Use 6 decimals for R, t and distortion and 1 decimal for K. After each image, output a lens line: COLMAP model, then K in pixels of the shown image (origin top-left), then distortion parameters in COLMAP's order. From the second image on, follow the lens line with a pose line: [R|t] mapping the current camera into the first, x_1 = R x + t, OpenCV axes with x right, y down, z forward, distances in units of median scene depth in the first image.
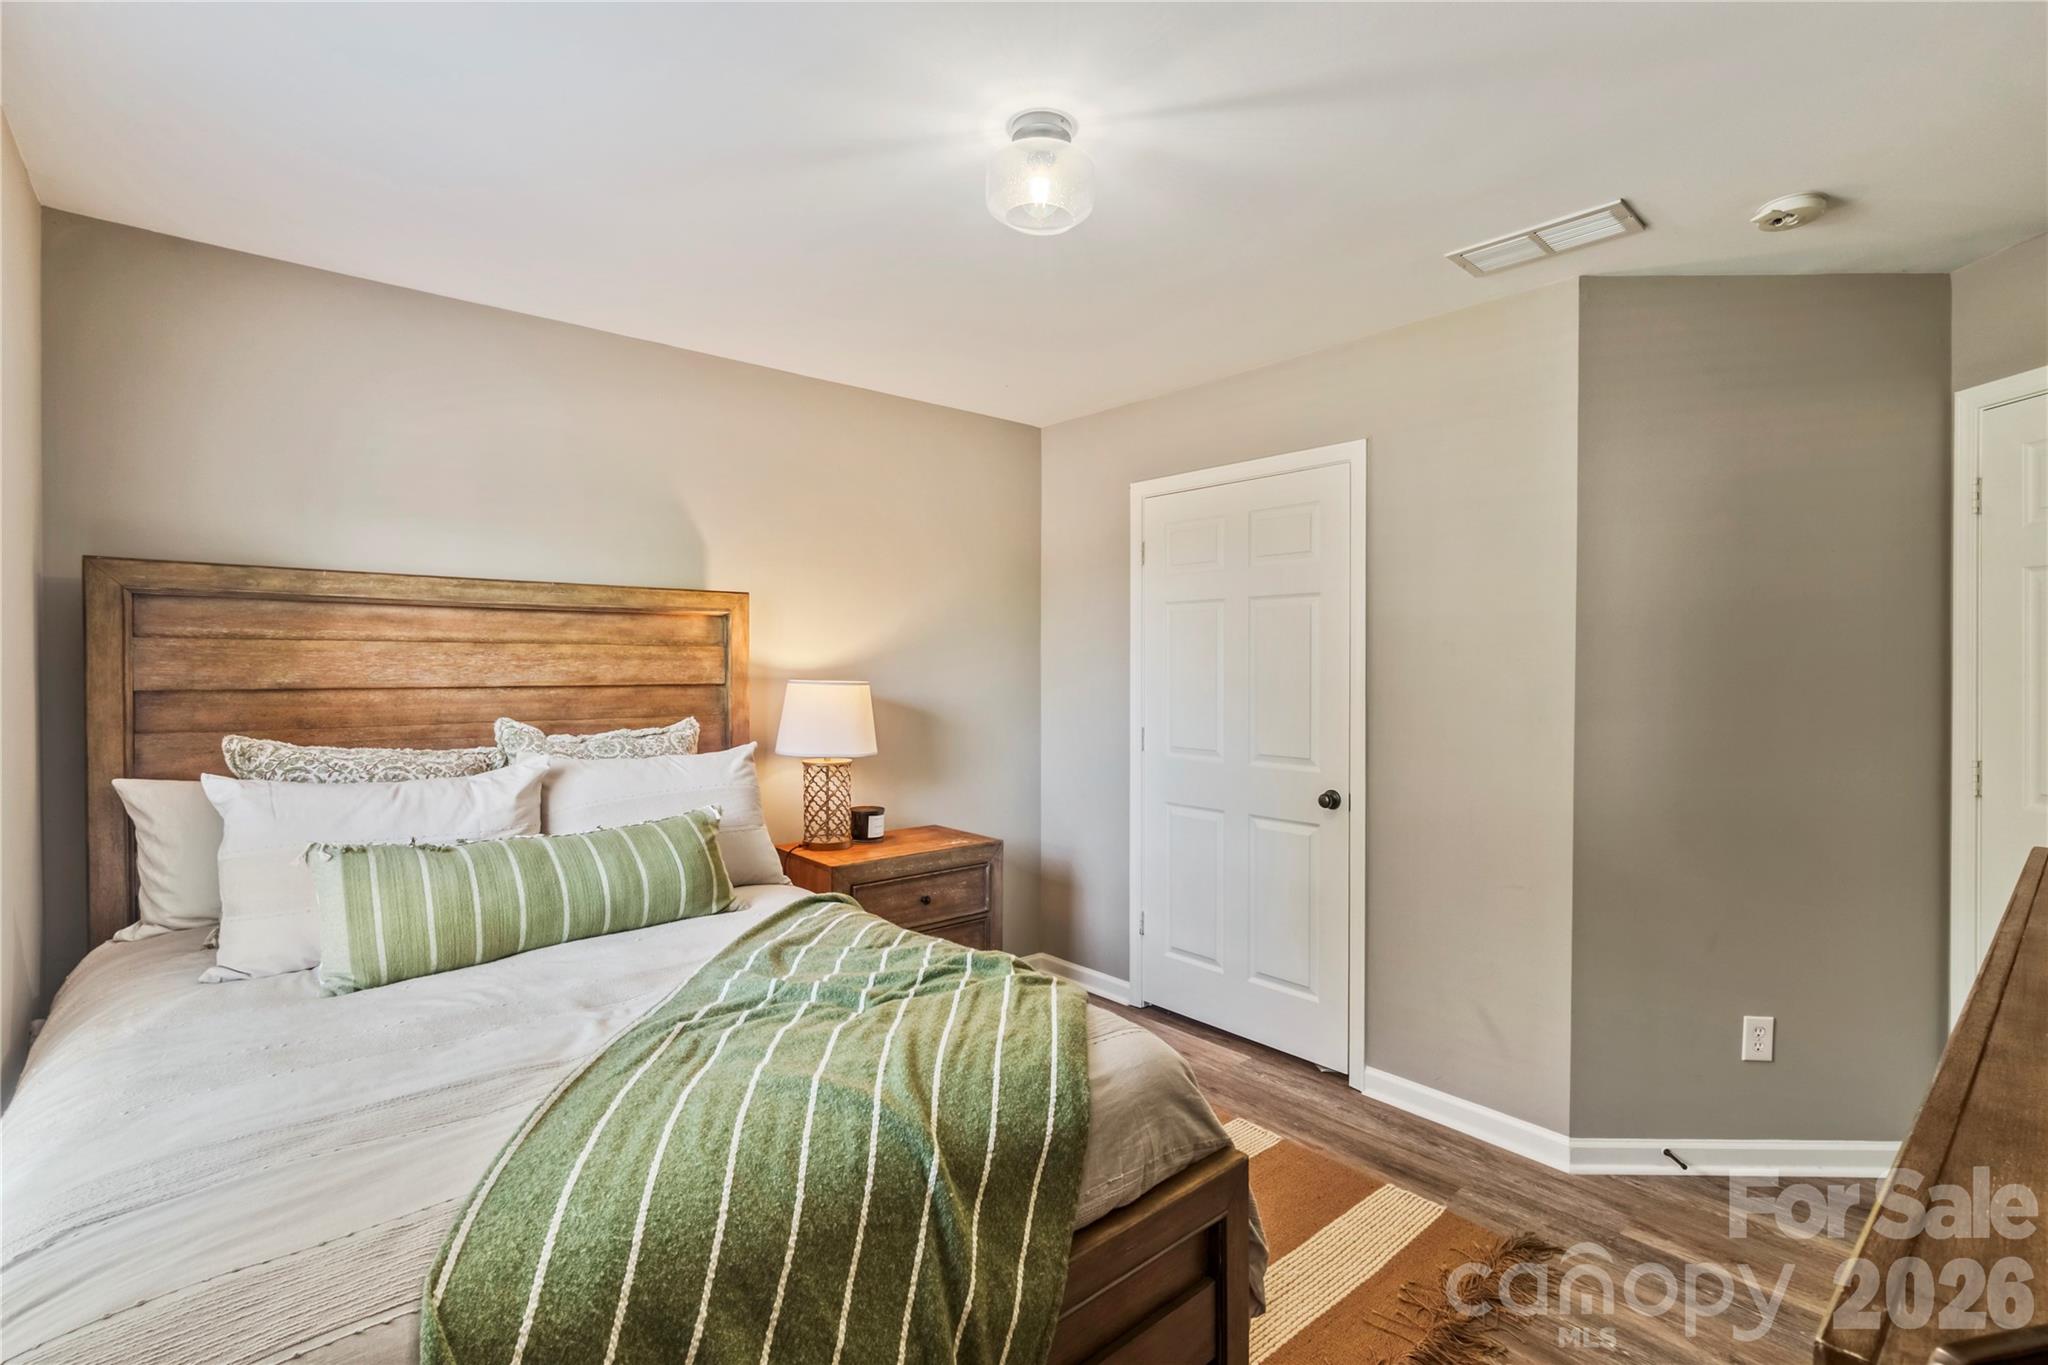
lens RADIAL K [[947.5, 0, 1018.8], [0, 947.5, 656.1], [0, 0, 1]] dist [-0.004185, 0.000051]
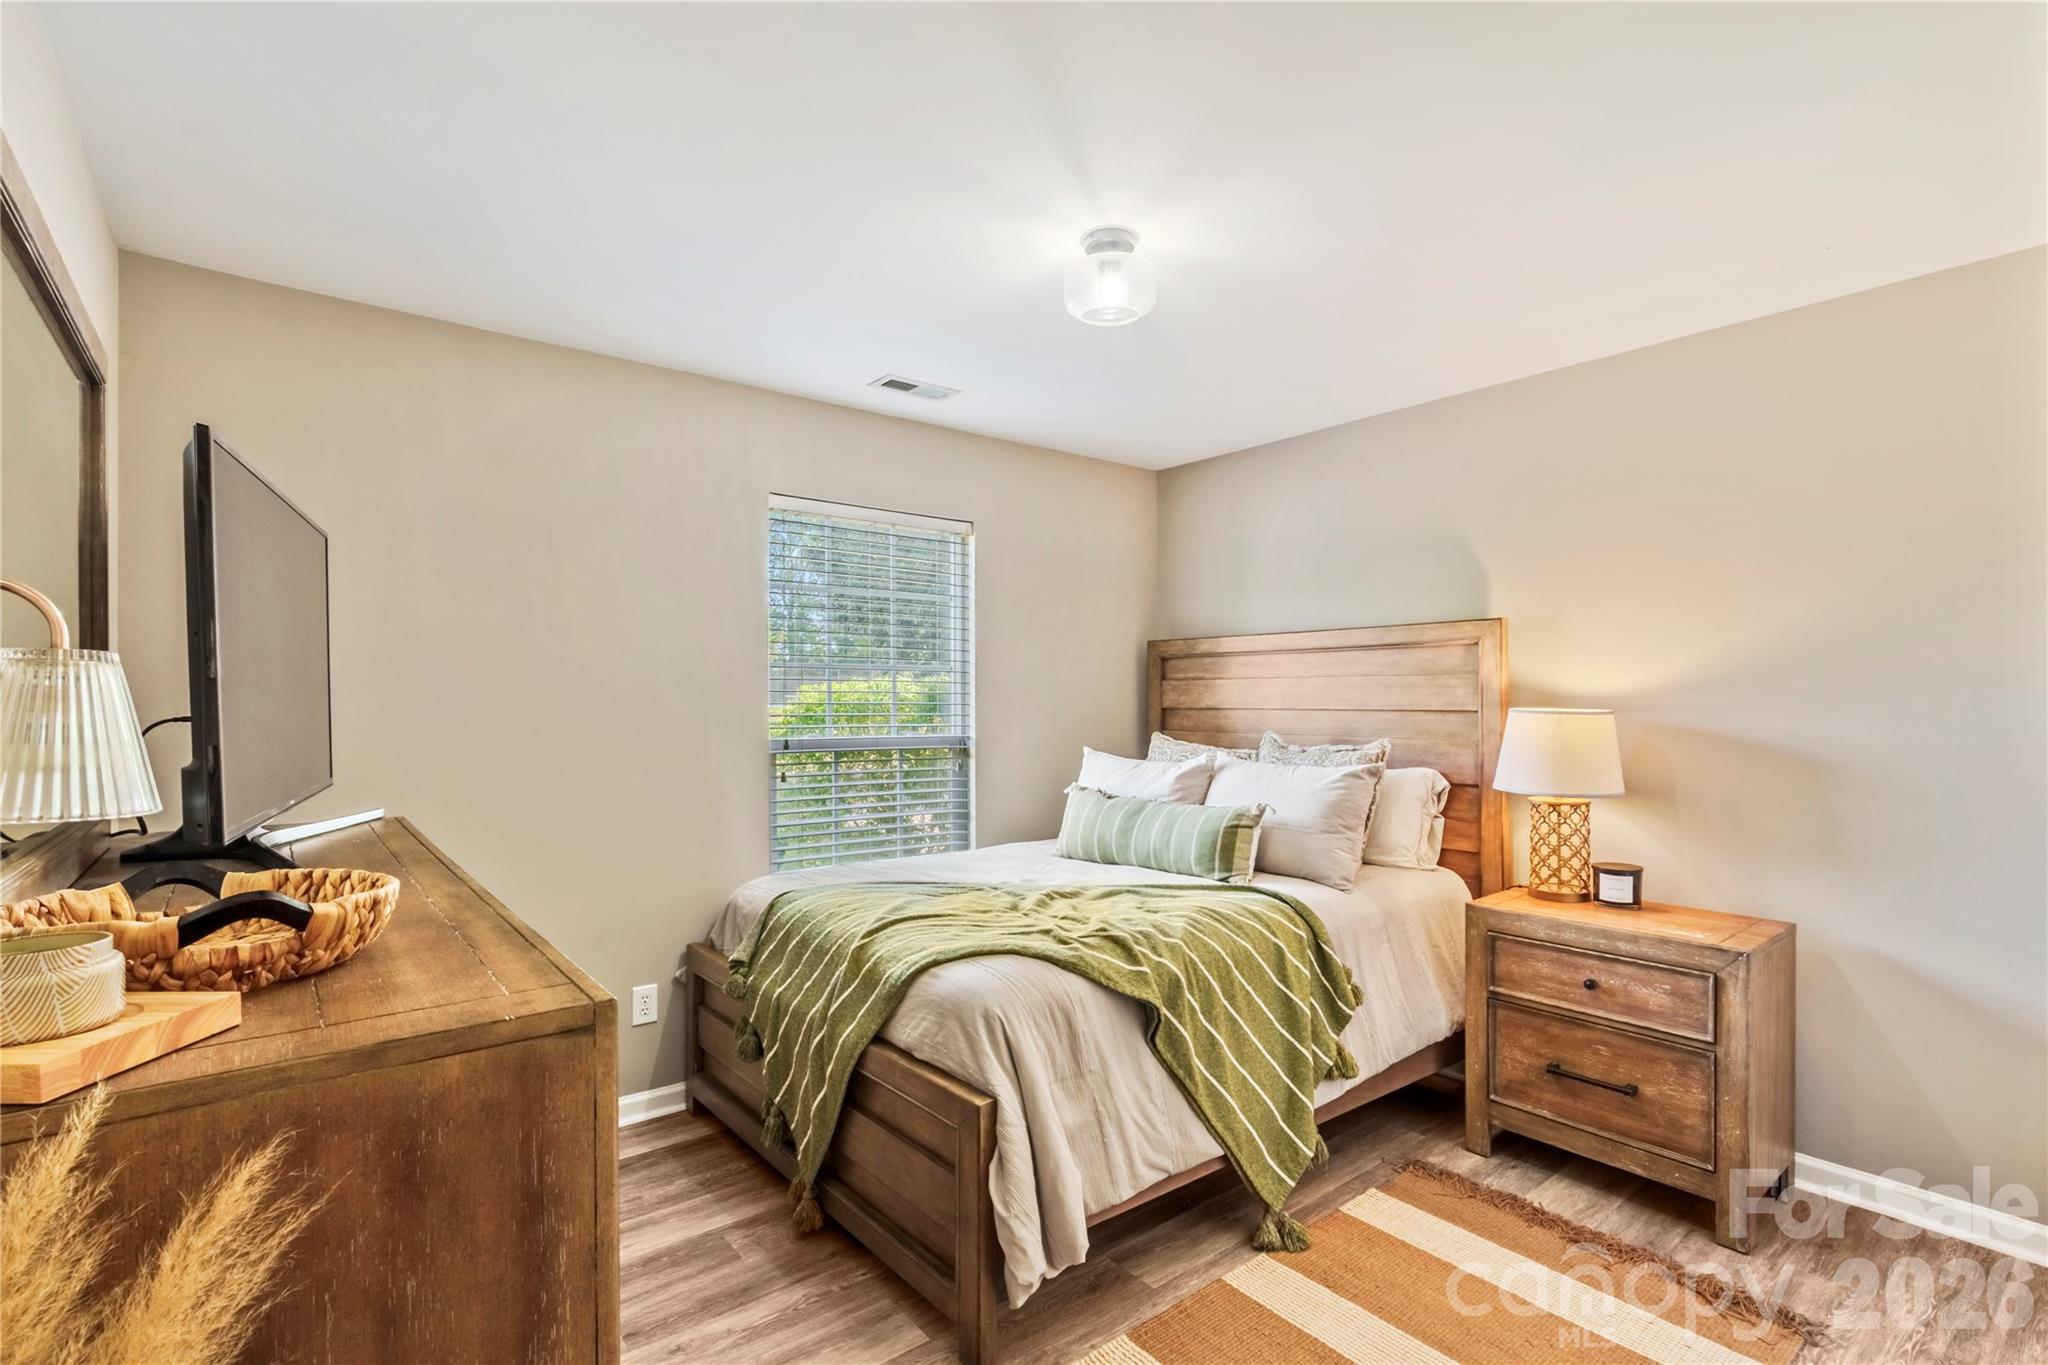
lens RADIAL K [[947.8, 0, 1023.6], [0, 947.8, 696.6], [0, 0, 1]] dist [-0.003898, -0.000869]
pose [[-0.037681, 0.001340, -0.999289, 0.794457], [0.018666, 0.999826, 0.000637, 0.004949], [0.999115, -0.018629, -0.037699, 0.611043]]
